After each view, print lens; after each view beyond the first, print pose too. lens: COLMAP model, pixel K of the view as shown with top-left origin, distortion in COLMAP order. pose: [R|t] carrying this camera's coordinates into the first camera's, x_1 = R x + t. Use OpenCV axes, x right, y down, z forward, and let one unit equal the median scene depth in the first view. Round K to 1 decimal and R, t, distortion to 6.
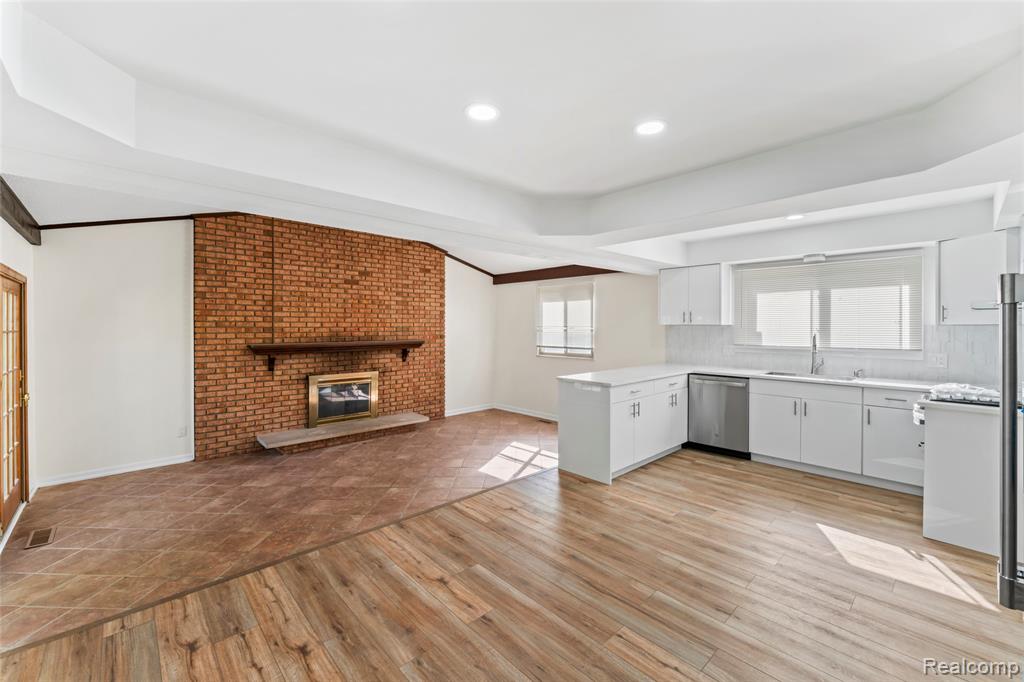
lens RADIAL K [[419.1, 0, 514.9], [0, 419.1, 321.1], [0, 0, 1]] dist [-0.007933, -0.000208]
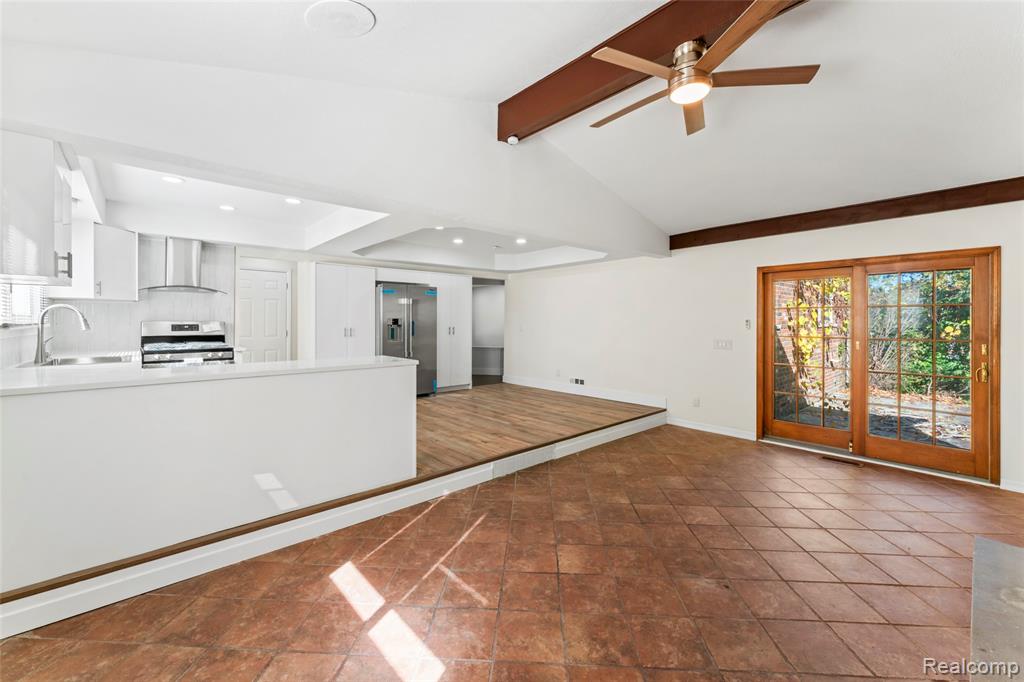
lens RADIAL K [[411.7, 0, 511.9], [0, 411.7, 325.2], [0, 0, 1]] dist [-0.001076, -0.000209]
pose [[-0.999586, -0.001156, 0.028735, -0.072008], [-0.001177, 0.999999, -0.000706, 0.048998], [-0.028734, -0.000740, -0.999587, 1.324919]]
